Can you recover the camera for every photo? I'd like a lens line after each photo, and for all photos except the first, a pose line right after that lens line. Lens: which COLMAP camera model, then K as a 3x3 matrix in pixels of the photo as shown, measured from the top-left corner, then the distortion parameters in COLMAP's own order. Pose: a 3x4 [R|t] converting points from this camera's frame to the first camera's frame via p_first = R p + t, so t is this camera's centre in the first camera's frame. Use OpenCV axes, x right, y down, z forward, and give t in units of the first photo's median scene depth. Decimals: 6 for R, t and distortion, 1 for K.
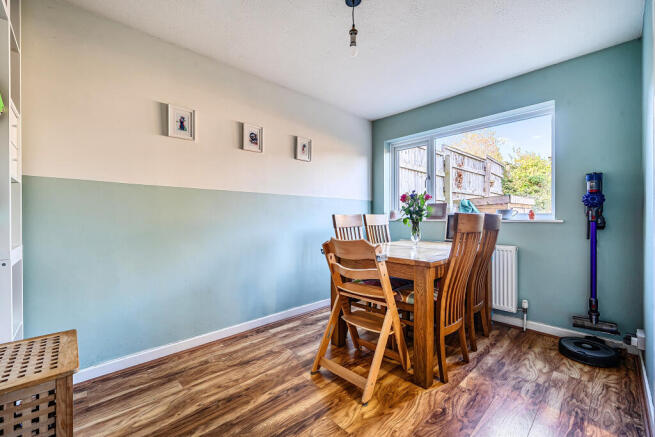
lens RADIAL K [[277.5, 0, 327.5], [0, 277.5, 218.5], [0, 0, 1]] dist [0.000388, -0.000129]
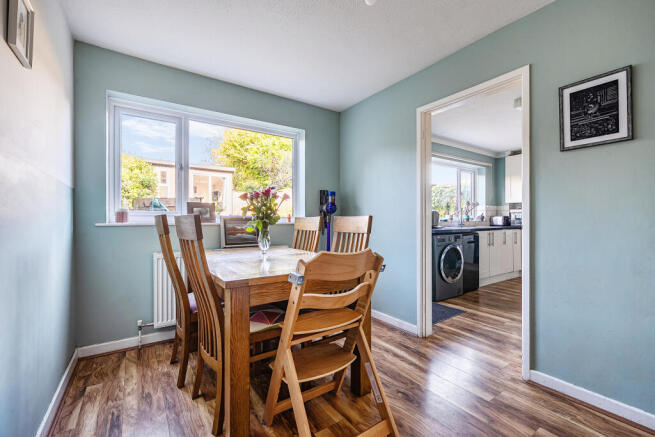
lens RADIAL K [[277.5, 0, 327.5], [0, 277.5, 218.5], [0, 0, 1]] dist [0.000388, -0.000129]
pose [[0.156954, 0.009884, 0.987557, -0.370447], [0.001908, 0.999945, -0.010311, 0.000959], [-0.987604, 0.003503, 0.156926, 0.566370]]
